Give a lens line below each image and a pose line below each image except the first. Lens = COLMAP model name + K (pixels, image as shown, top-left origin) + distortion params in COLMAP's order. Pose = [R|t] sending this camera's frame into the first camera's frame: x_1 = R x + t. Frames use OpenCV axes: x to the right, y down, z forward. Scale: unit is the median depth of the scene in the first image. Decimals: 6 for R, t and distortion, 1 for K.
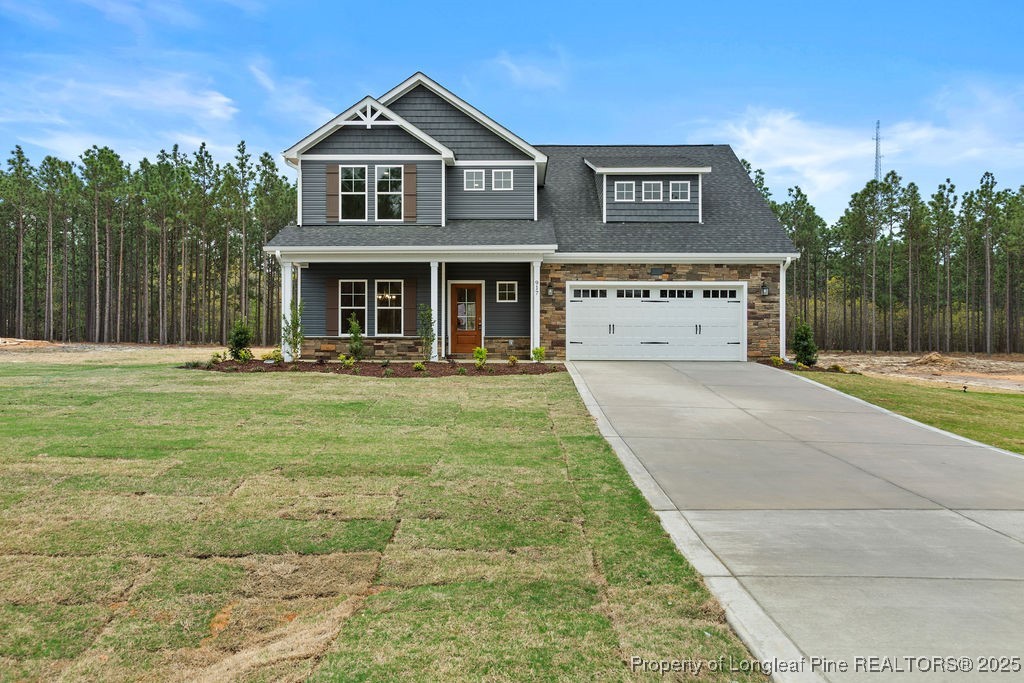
lens RADIAL K [[818.0, 0, 517.7], [0, 818.0, 340.1], [0, 0, 1]] dist [-0.003628, -0.001299]
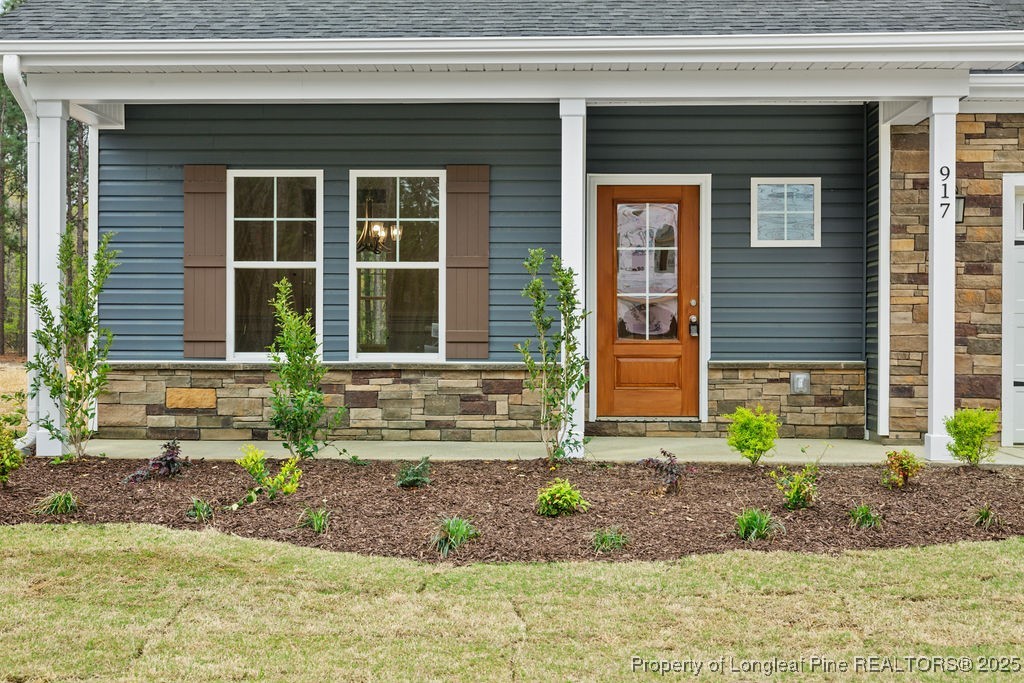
lens RADIAL K [[1621.7, 0, 509.4], [0, 1621.7, 341.3], [0, 0, 1]] dist [0.064267, 0.000000]
pose [[0.999843, 0.001594, -0.017640, -0.106358], [-0.001573, 0.999998, 0.001233, -0.012747], [0.017641, -0.001205, 0.999844, 0.414542]]
